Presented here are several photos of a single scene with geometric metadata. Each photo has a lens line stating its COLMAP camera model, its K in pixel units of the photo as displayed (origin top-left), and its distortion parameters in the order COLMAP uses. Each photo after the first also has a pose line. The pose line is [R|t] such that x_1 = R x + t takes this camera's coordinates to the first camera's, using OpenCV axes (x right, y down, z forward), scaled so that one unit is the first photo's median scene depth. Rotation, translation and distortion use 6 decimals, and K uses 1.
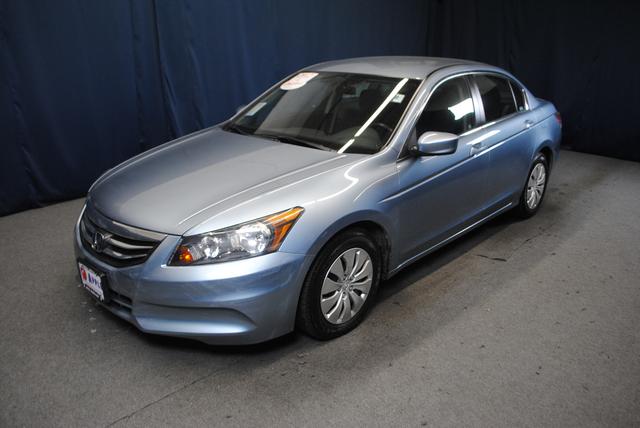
lens RADIAL K [[490.1, 0, 319.8], [0, 490.1, 214.4], [0, 0, 1]] dist [-0.008410, 0.002110]
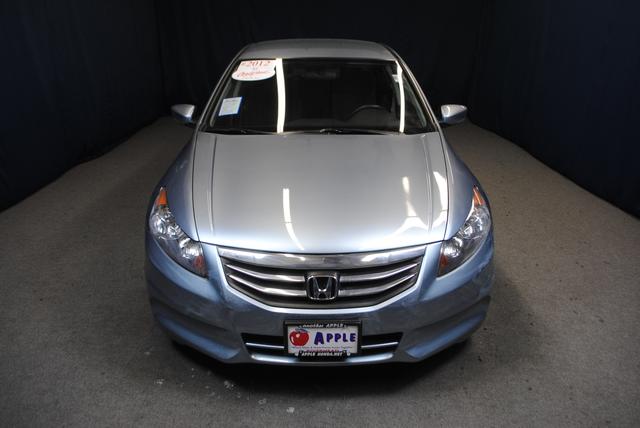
lens RADIAL K [[490.1, 0, 319.9], [0, 490.1, 213.5], [0, 0, 1]] dist [-0.008410, 0.002110]
pose [[0.701020, -0.241972, 0.670836, -0.876498], [0.216393, 0.968501, 0.123210, -0.140612], [-0.679518, 0.058791, 0.731299, 0.405105]]
